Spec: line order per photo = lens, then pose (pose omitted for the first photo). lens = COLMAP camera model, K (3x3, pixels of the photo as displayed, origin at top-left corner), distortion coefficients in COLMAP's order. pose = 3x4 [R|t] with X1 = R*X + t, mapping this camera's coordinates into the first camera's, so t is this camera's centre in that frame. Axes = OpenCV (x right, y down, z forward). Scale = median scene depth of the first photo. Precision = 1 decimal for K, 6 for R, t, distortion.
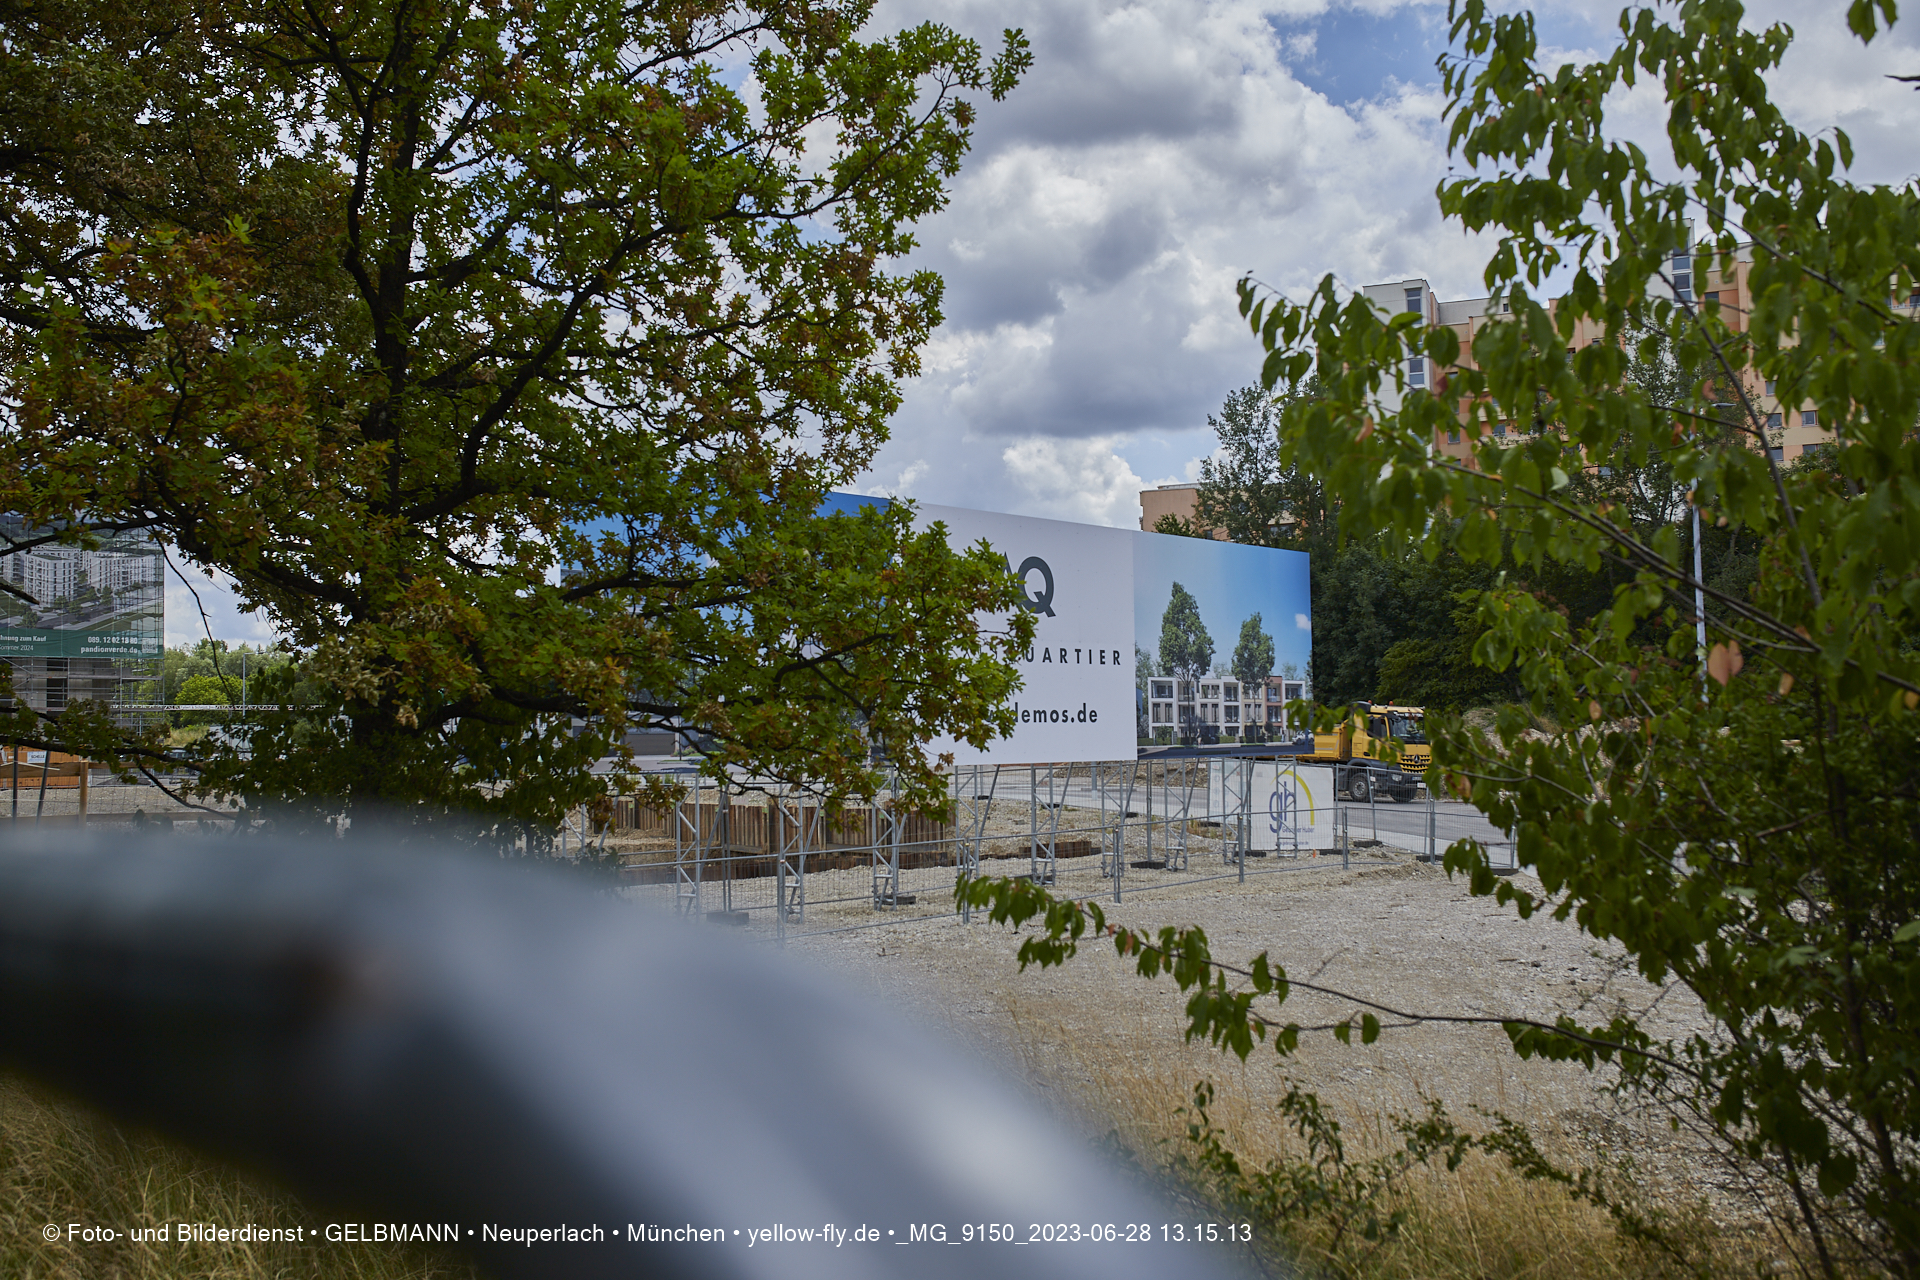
lens RADIAL K [[1808.6, 0, 960.0], [0, 1808.6, 640.0], [0, 0, 1]] dist [-0.011567, -0.003421]
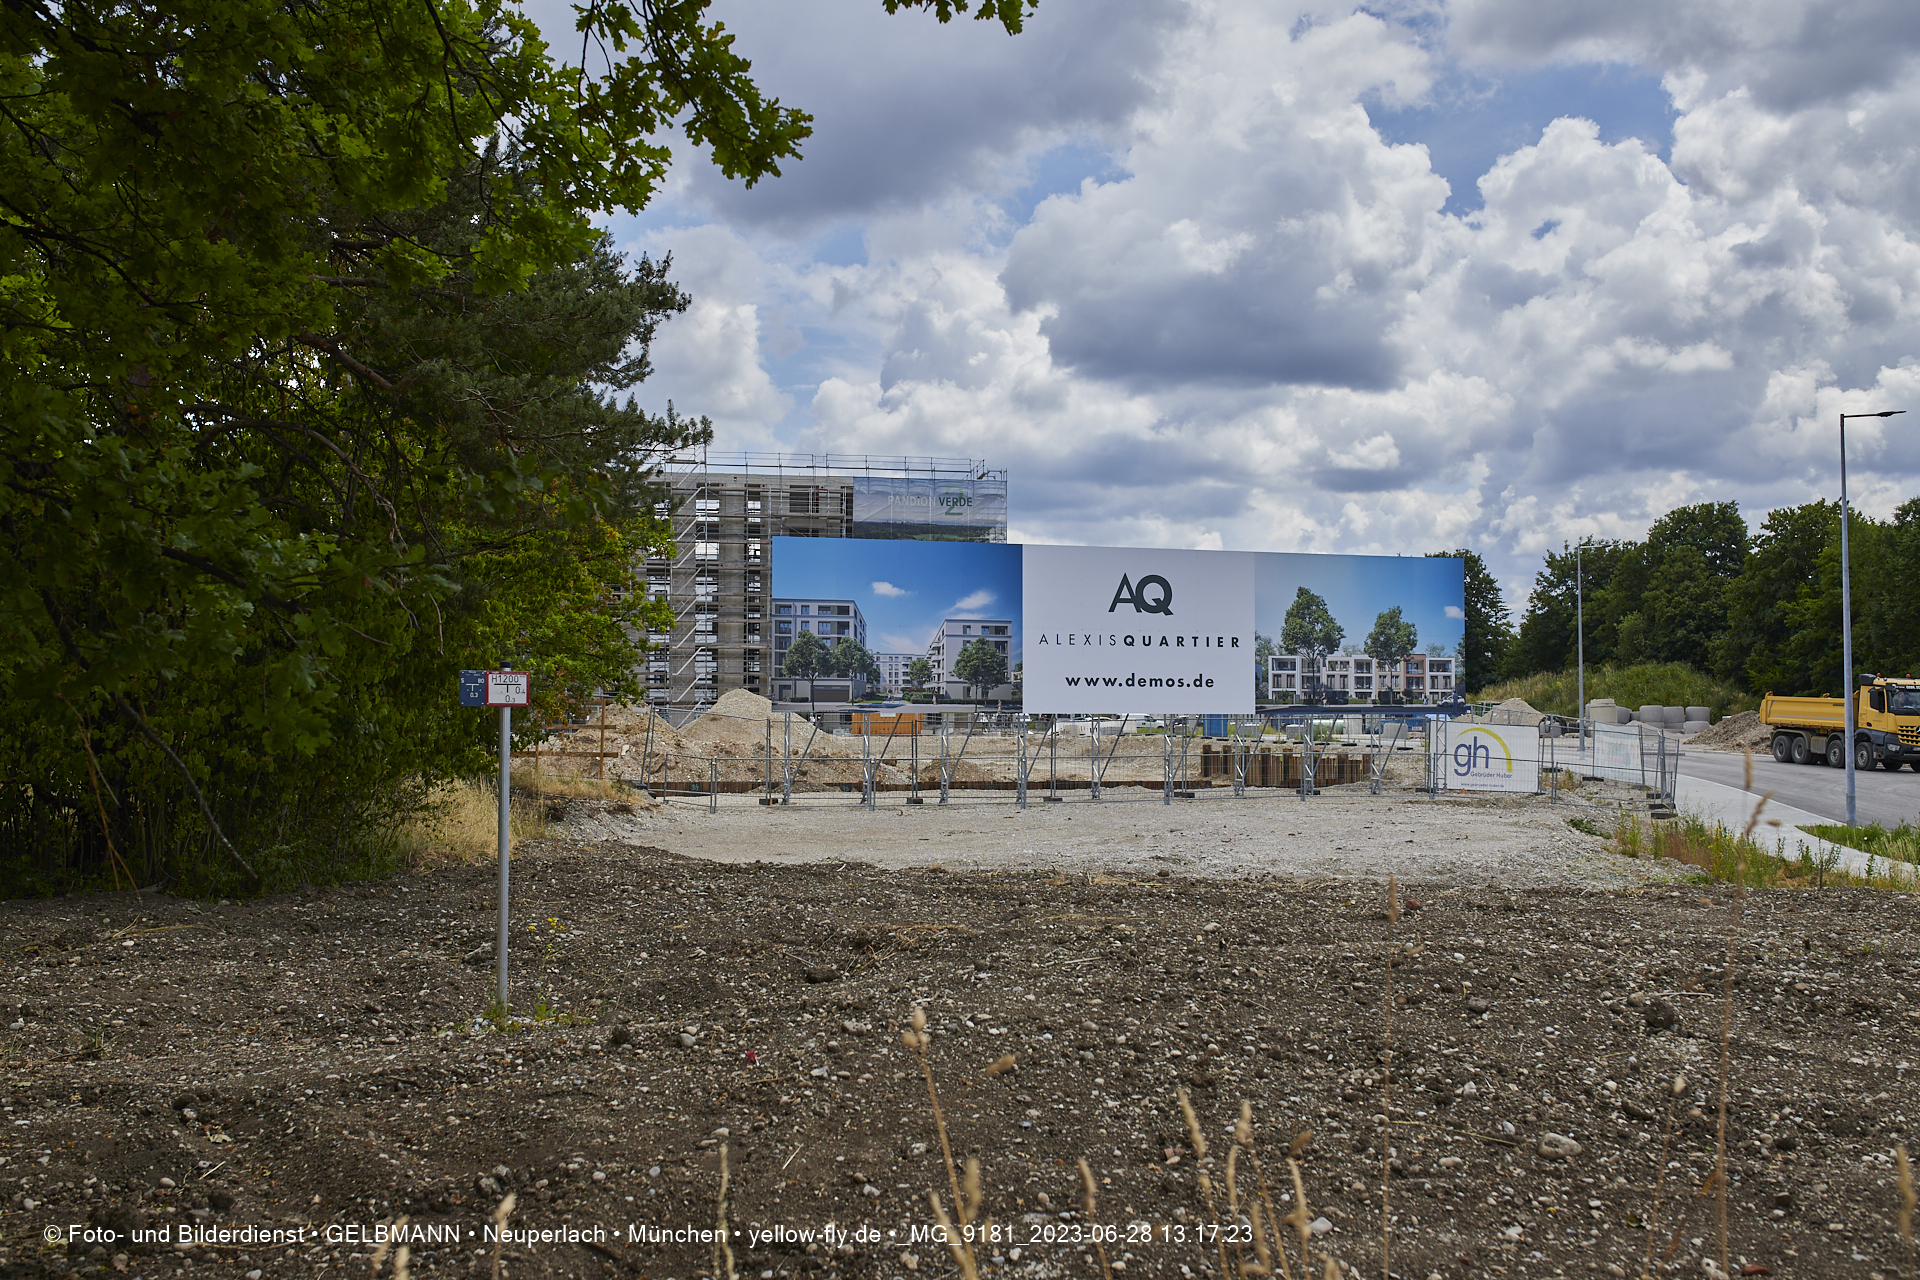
lens RADIAL K [[1882.7, 0, 960.0], [0, 1882.7, 640.0], [0, 0, 1]] dist [-0.070867, 0.108639]
pose [[0.858157, -0.003726, -0.513374, 0.605892], [0.012813, 0.999818, 0.014162, -0.014414], [0.513228, -0.018731, 0.858048, -0.351316]]
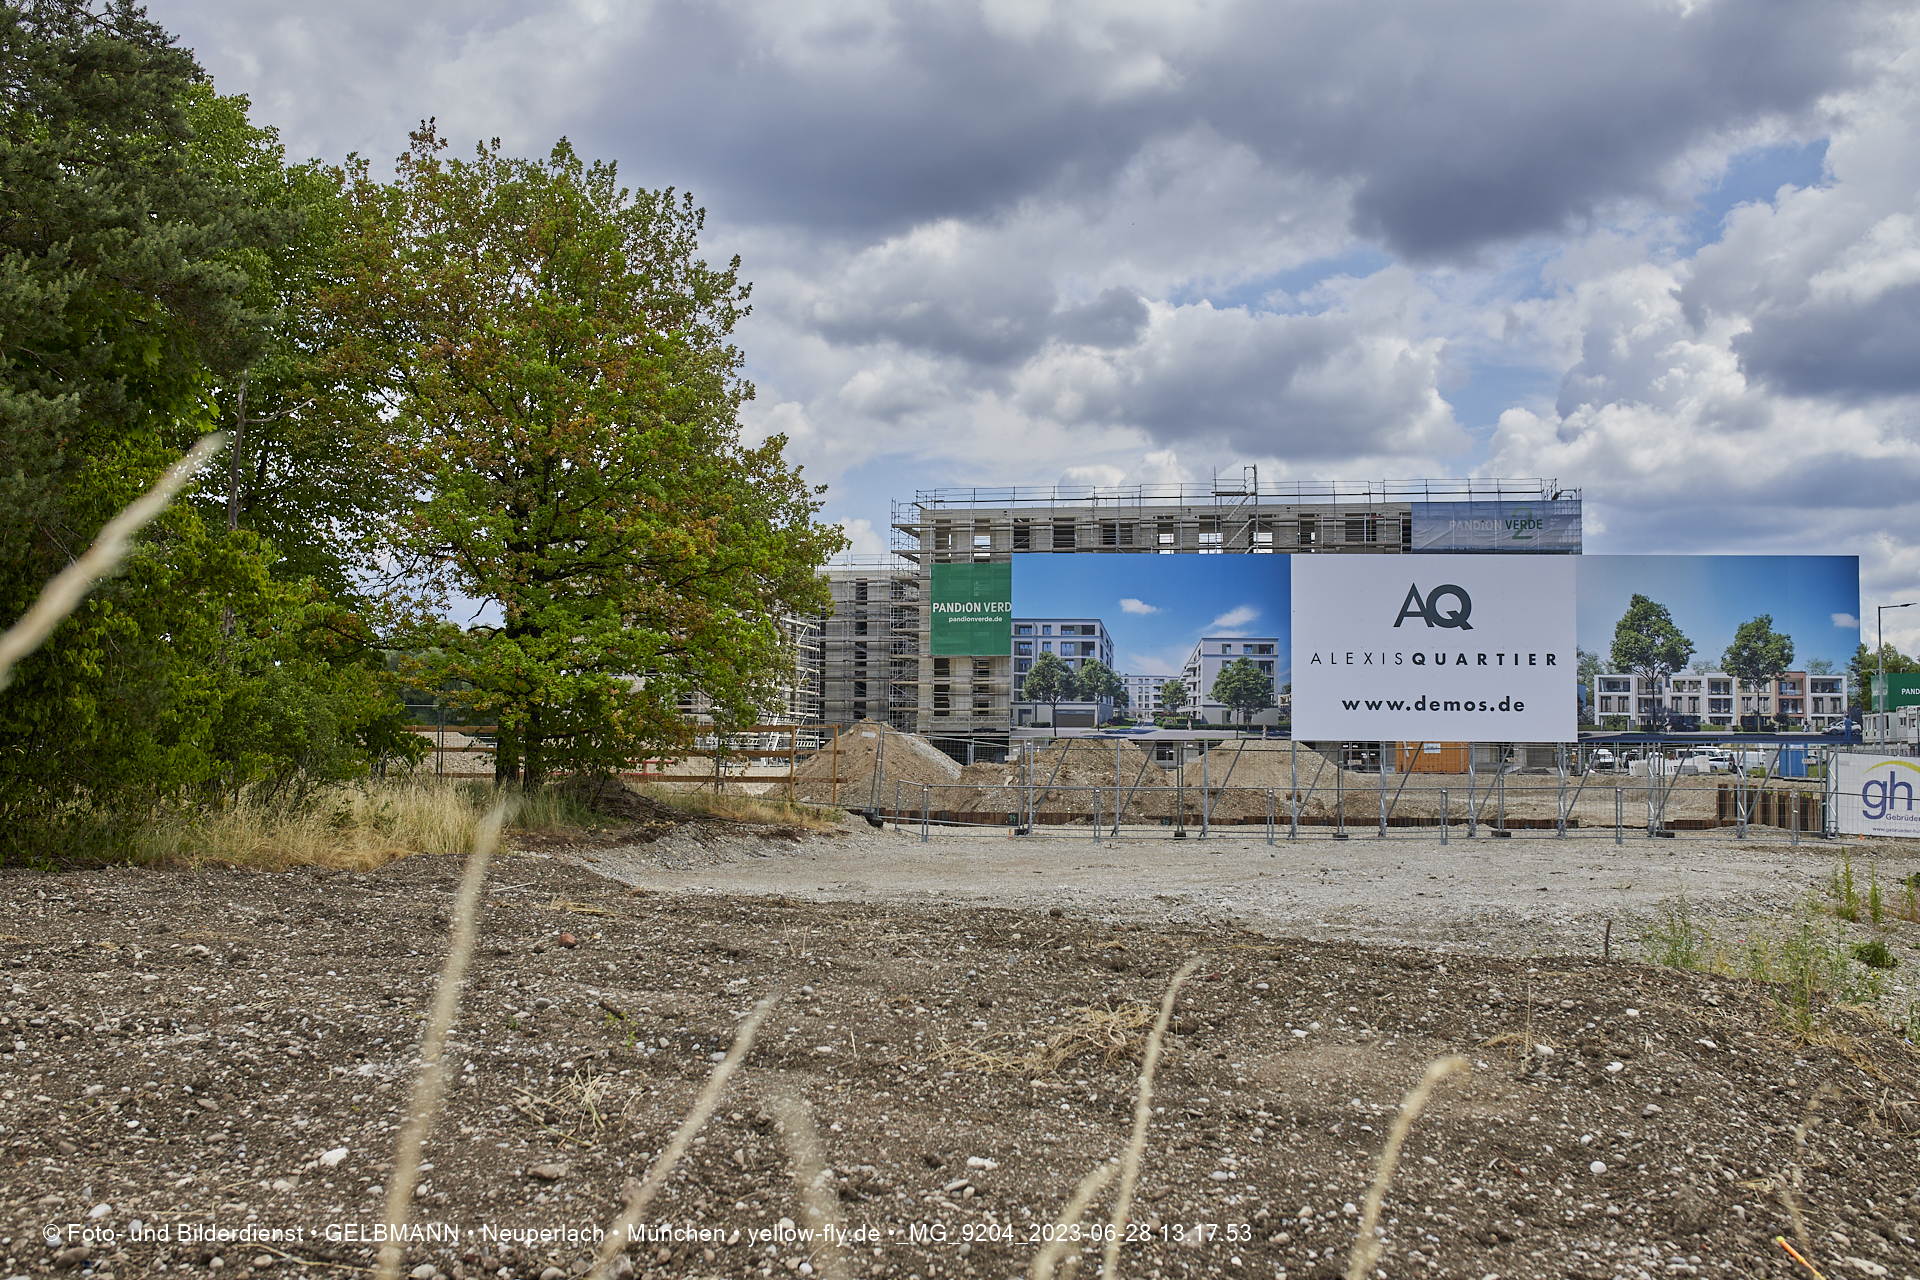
lens RADIAL K [[1867.4, 0, 960.0], [0, 1867.4, 640.0], [0, 0, 1]] dist [-0.054499, 0.084718]
pose [[0.619865, -0.027175, -0.784238, 0.765388], [0.025701, 0.999567, -0.014322, 0.003897], [0.784287, -0.011277, 0.620295, -0.100109]]
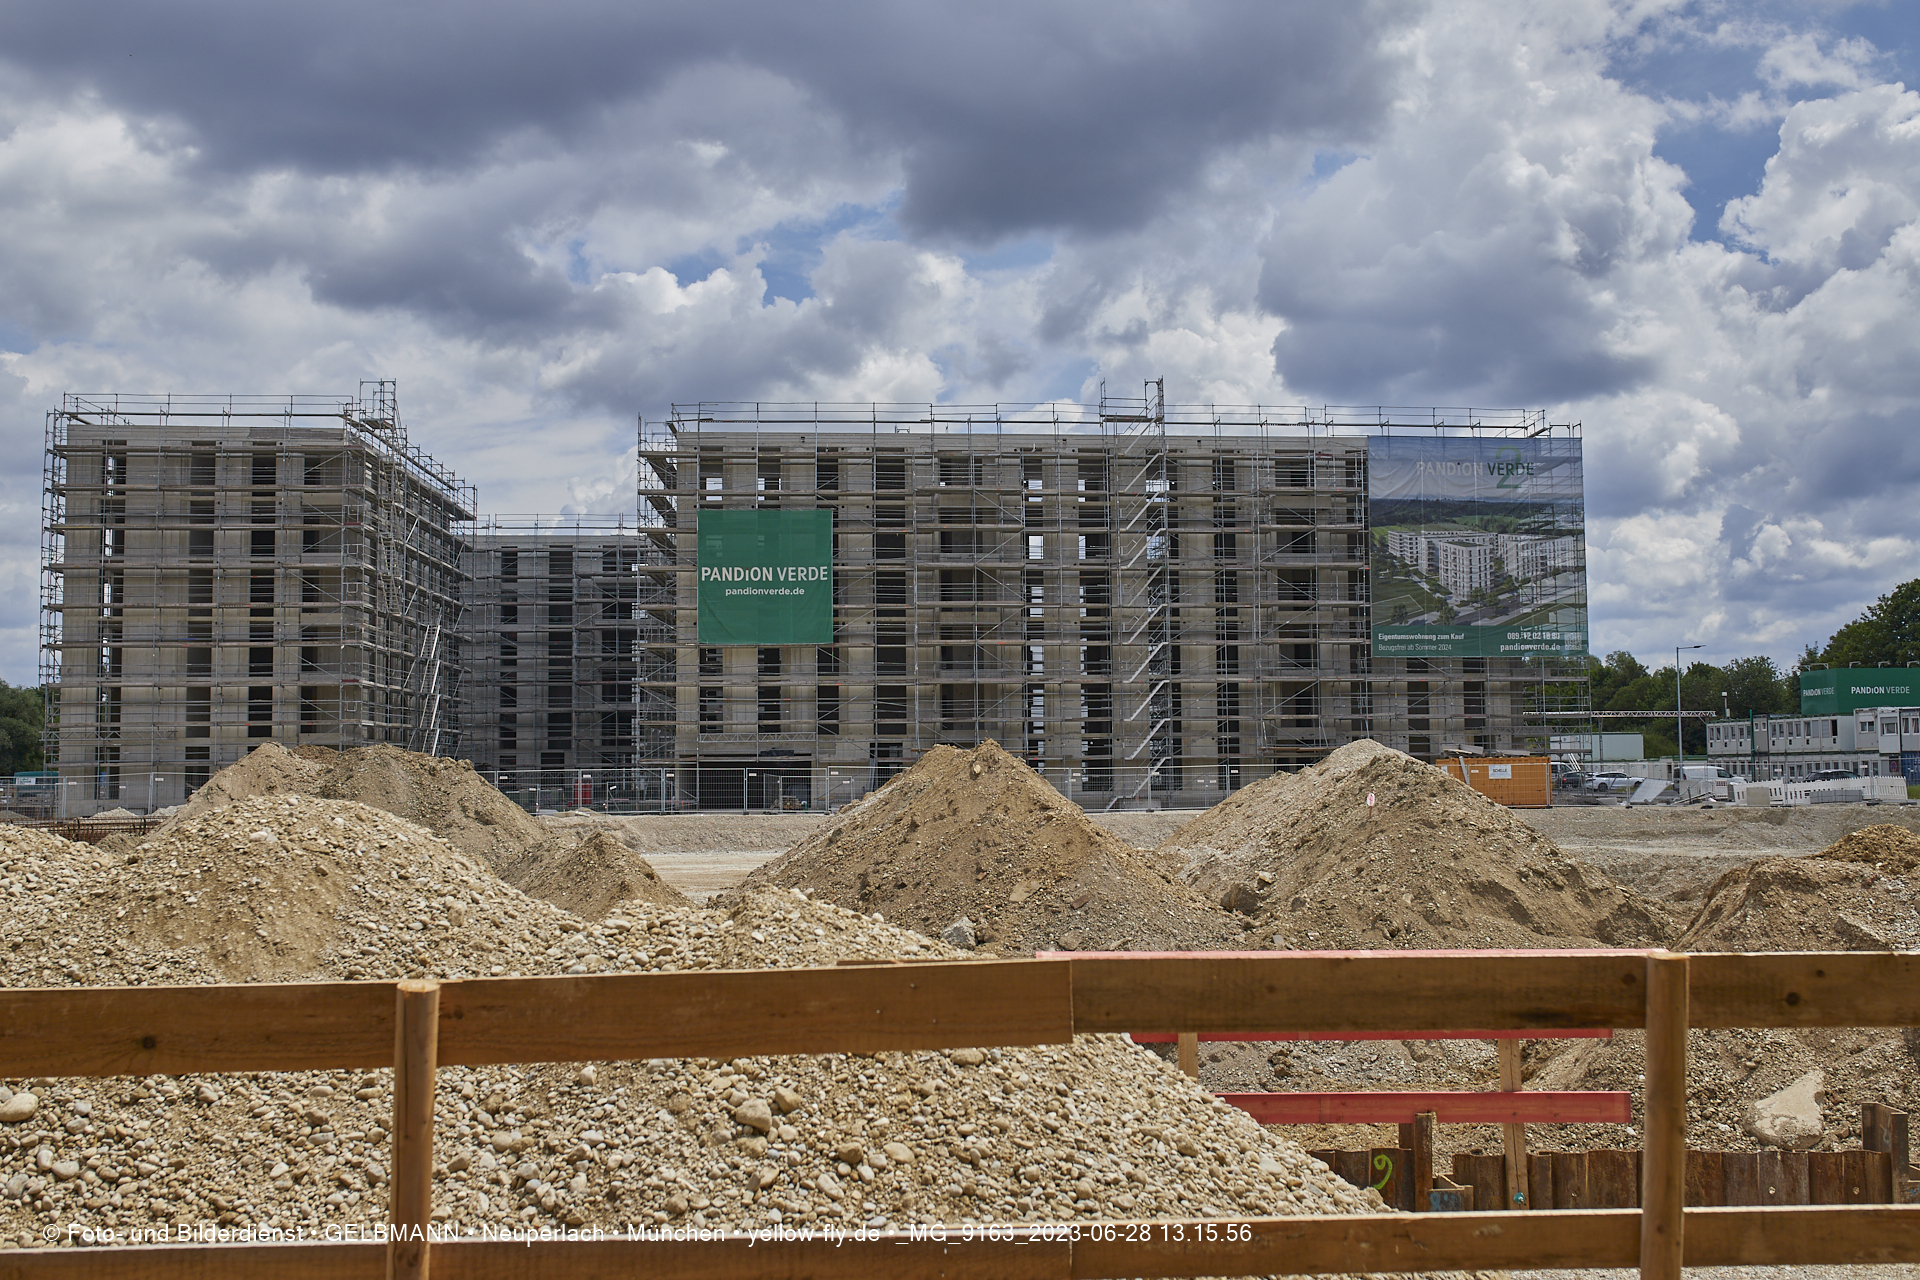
lens RADIAL K [[2007.1, 0, 934.0], [0, 2007.1, 633.5], [0, 0, 1]] dist [-0.072186, 0.113387]
pose [[0.799921, -0.032303, -0.599236, -0.407751], [0.028150, 0.999471, -0.016300, 0.020869], [0.599445, -0.003830, 0.800407, 0.194148]]
